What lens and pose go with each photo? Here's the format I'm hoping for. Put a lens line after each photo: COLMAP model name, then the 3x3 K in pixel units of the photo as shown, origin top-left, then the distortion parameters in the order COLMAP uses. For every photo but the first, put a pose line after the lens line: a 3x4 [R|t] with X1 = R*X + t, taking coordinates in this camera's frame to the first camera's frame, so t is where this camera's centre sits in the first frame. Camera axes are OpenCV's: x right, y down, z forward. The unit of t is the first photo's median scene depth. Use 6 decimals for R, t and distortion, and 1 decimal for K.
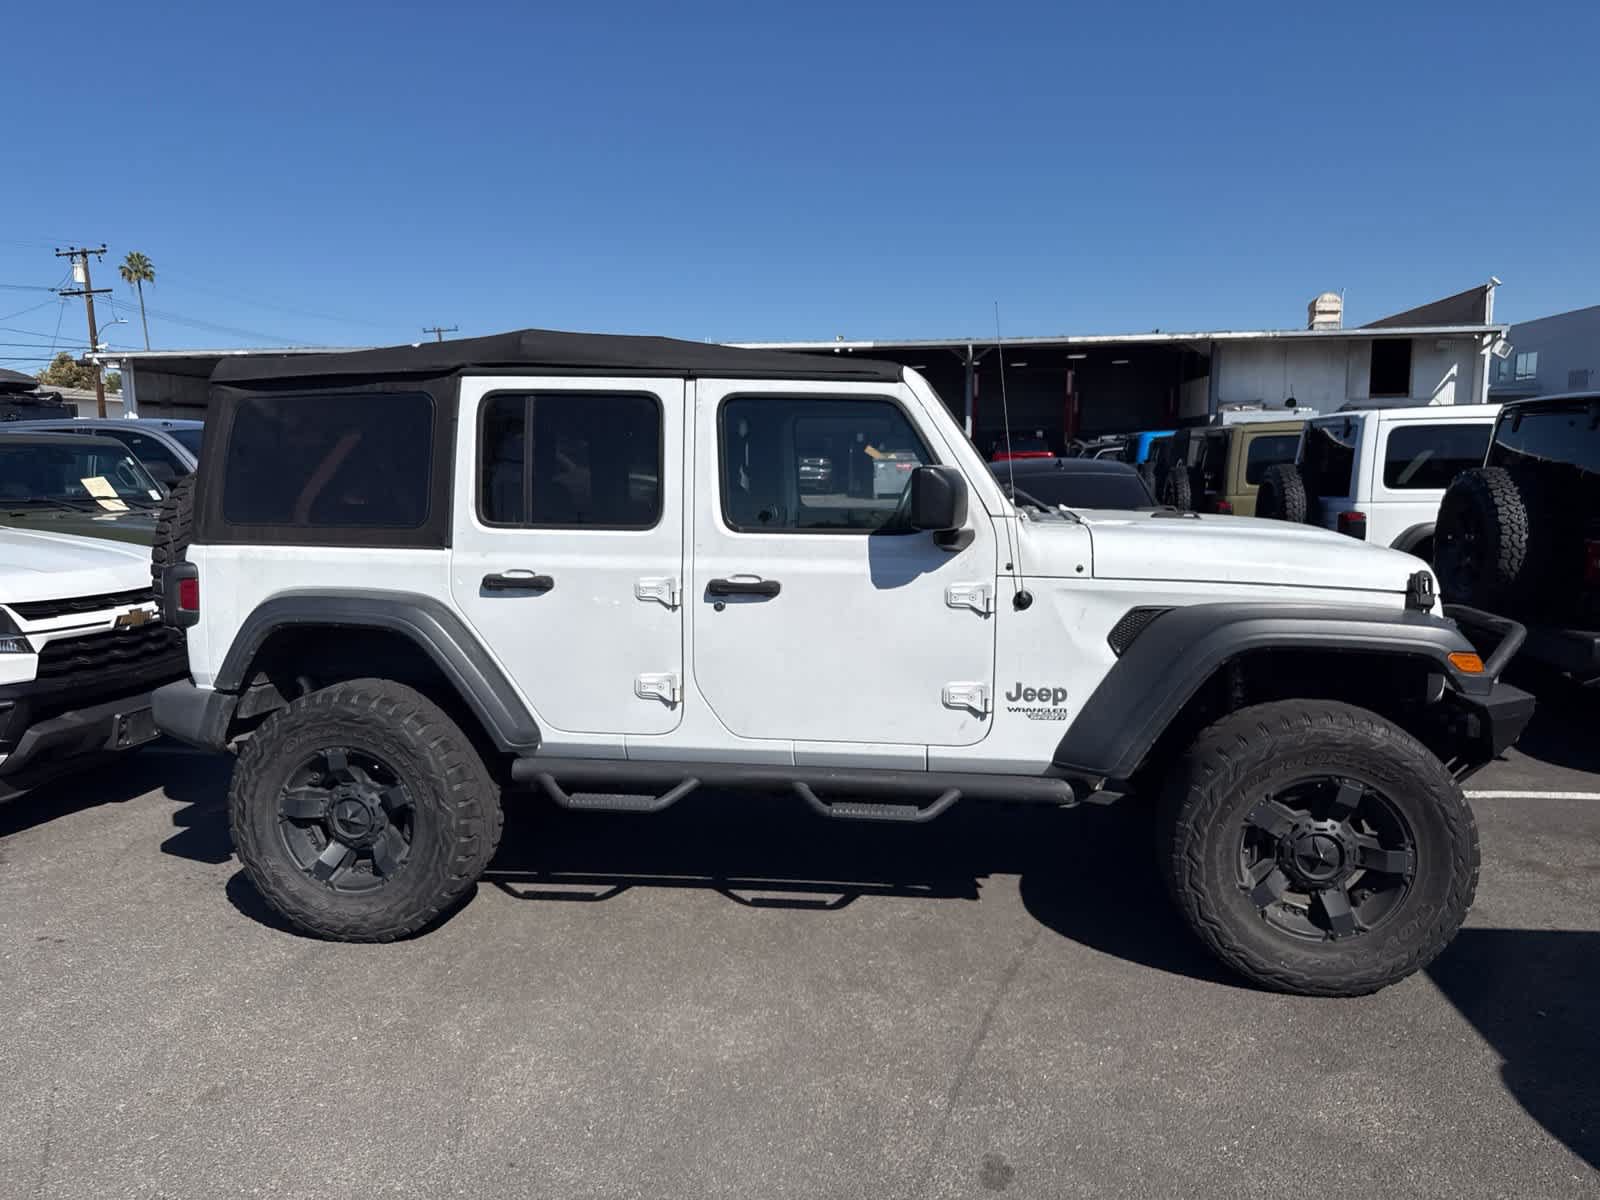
lens RADIAL K [[1135.9, 0, 805.2], [0, 1135.9, 592.4], [0, 0, 1]] dist [0.072992, -0.103238]
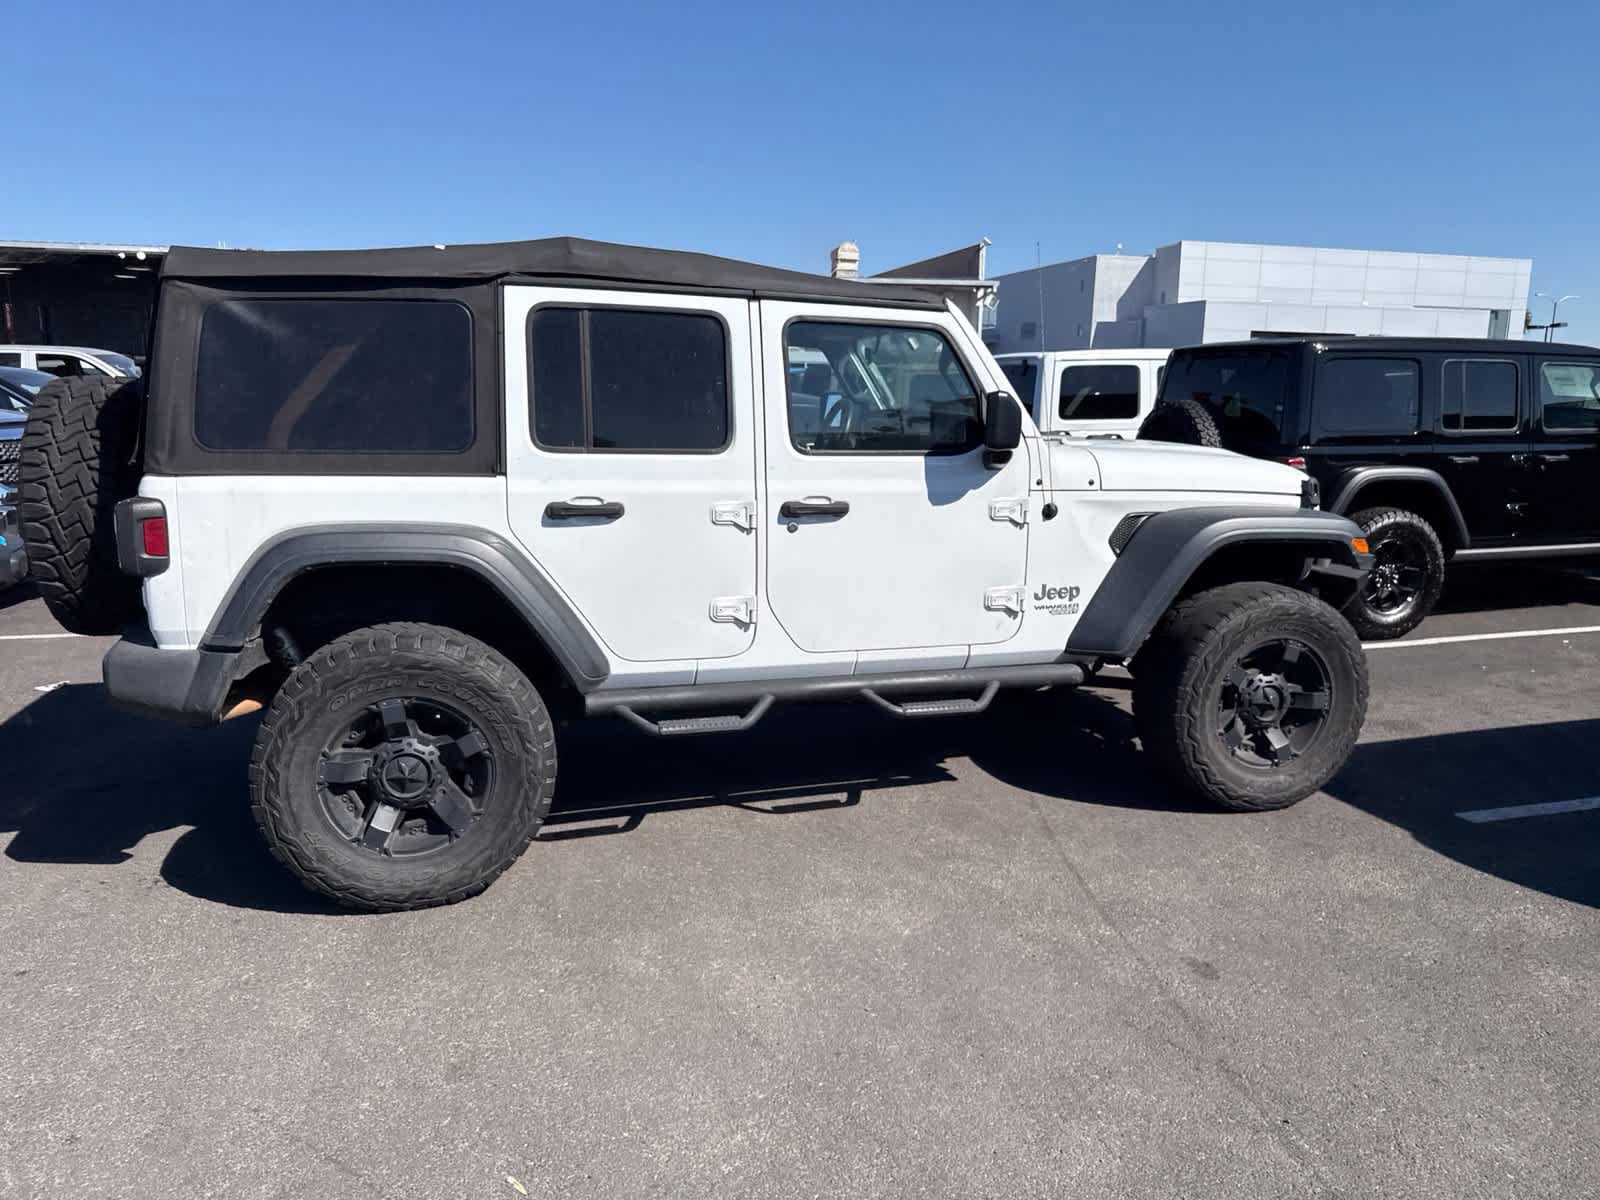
lens RADIAL K [[1130.8, 0, 812.2], [0, 1130.8, 608.3], [0, 0, 1]] dist [0.100510, -0.150077]
pose [[0.907560, -0.065600, 0.414766, -0.481847], [0.035831, 0.996218, 0.079160, 0.004655], [-0.418390, -0.056981, 0.906478, 0.054834]]
